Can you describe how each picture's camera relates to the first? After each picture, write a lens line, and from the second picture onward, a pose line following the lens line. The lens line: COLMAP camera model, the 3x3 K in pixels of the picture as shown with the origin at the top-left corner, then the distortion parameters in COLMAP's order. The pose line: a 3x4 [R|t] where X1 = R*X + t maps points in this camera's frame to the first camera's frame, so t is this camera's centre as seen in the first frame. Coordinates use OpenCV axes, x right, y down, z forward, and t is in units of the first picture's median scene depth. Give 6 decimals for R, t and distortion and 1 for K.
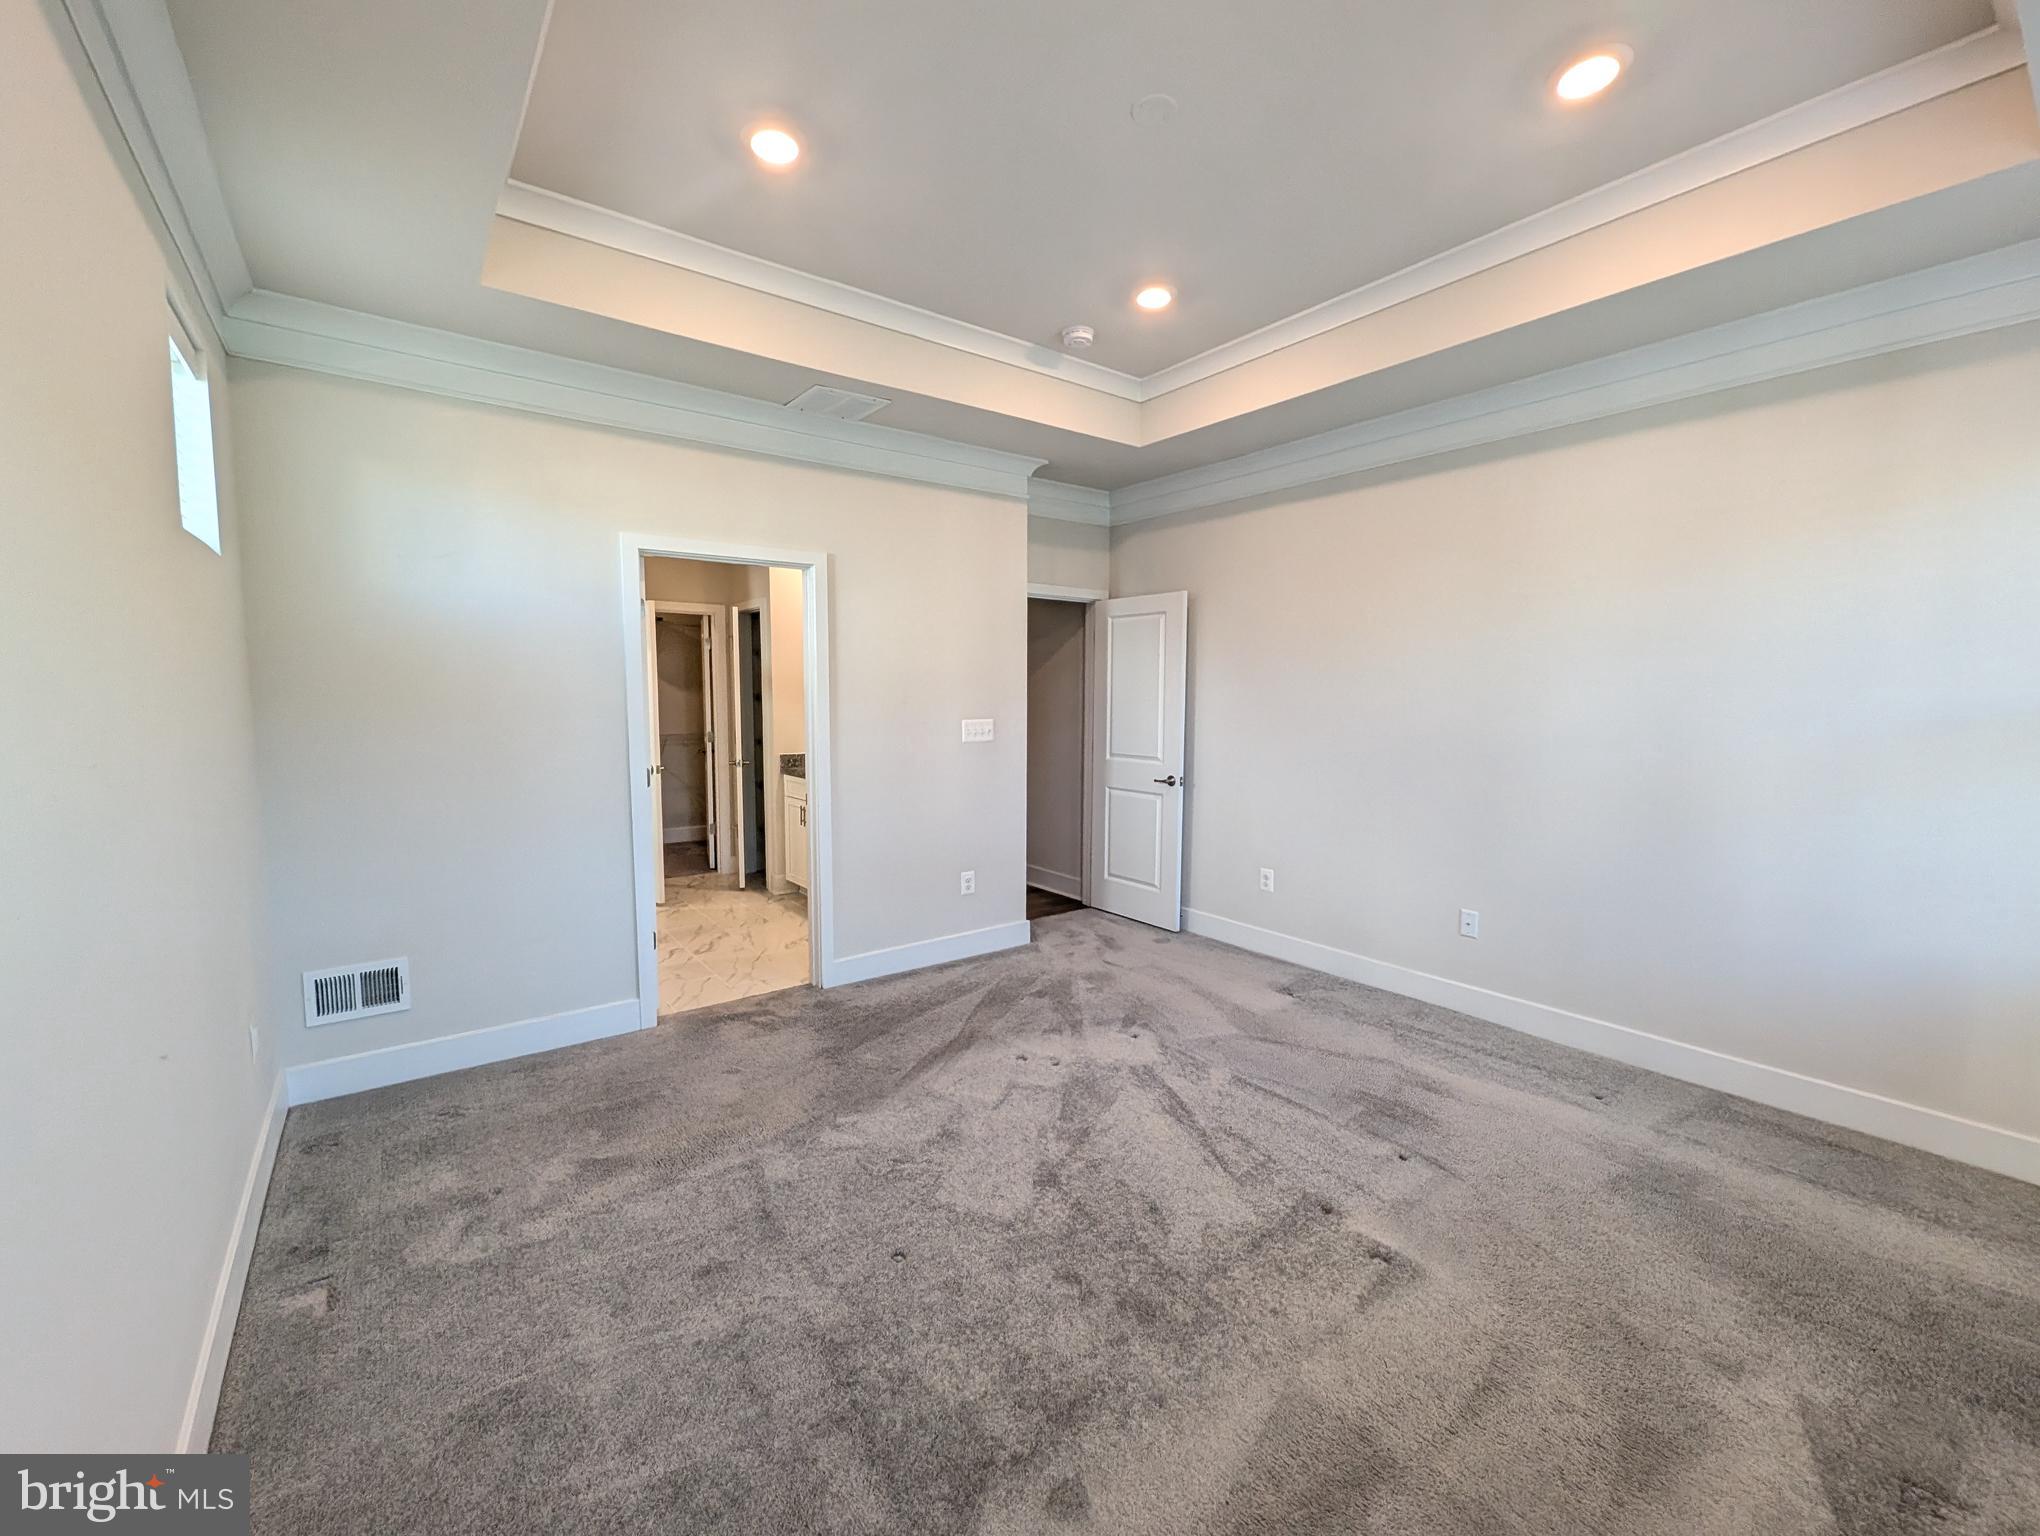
lens RADIAL K [[839.8, 0, 1011.3], [0, 839.8, 772.2], [0, 0, 1]] dist [0.001637, -0.001328]
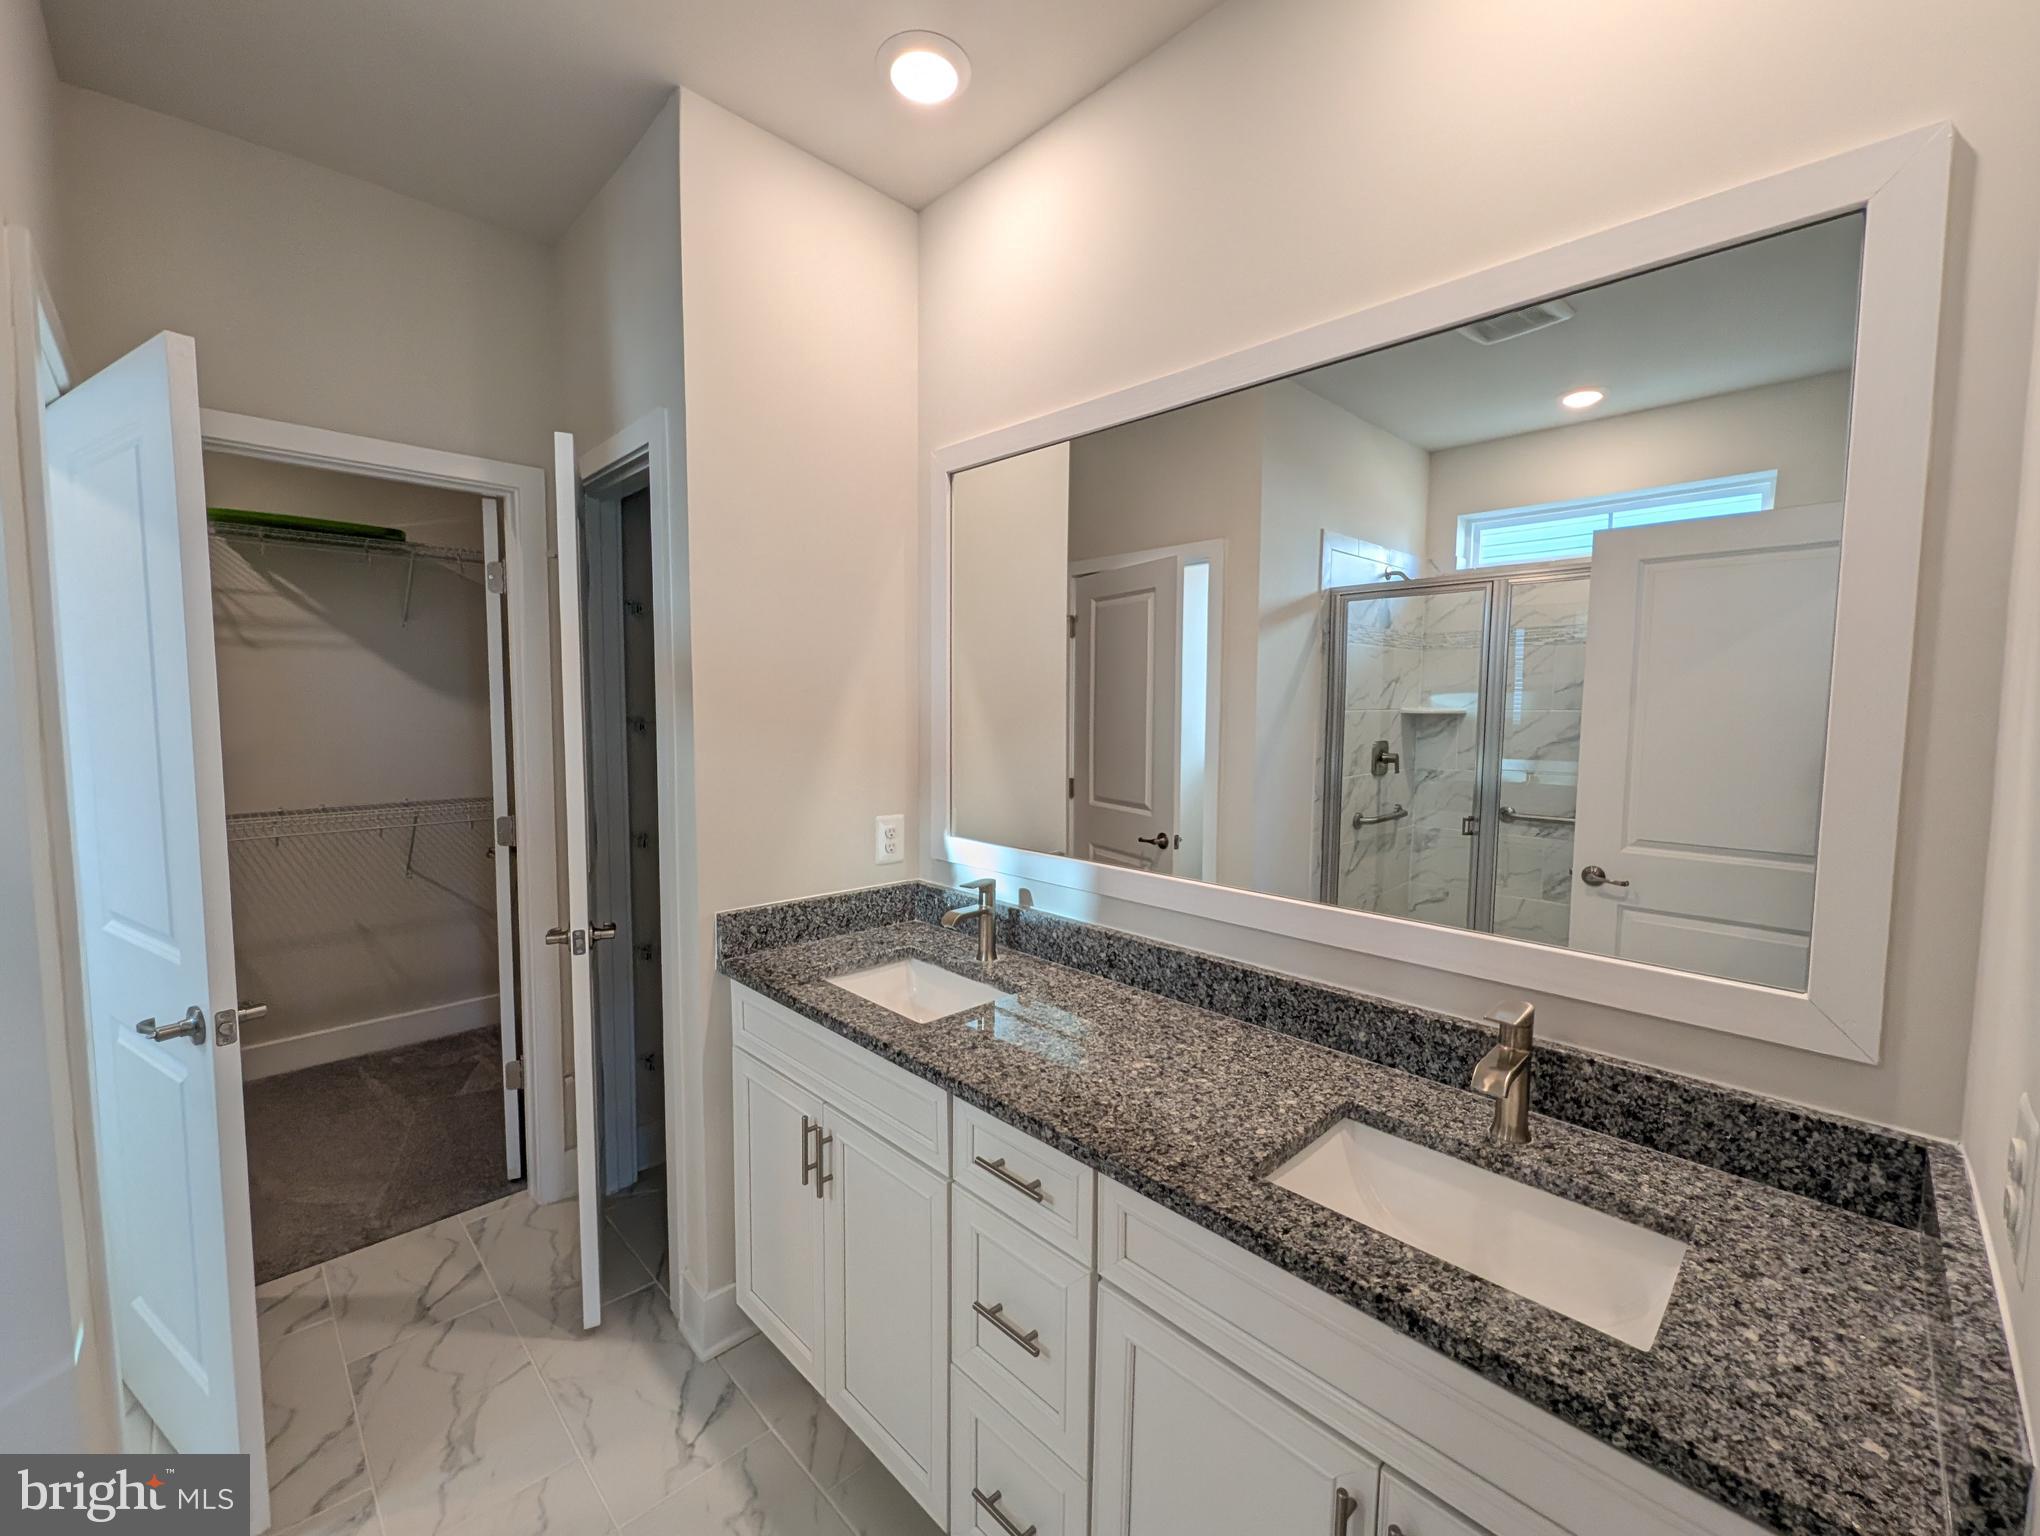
lens RADIAL K [[839.8, 0, 1018.9], [0, 839.8, 760.6], [0, 0, 1]] dist [0.001637, -0.001328]
pose [[0.990855, -0.001763, 0.134920, -0.201075], [0.001307, 0.999993, 0.003475, -0.077426], [-0.134925, -0.003266, 0.990850, 0.657932]]
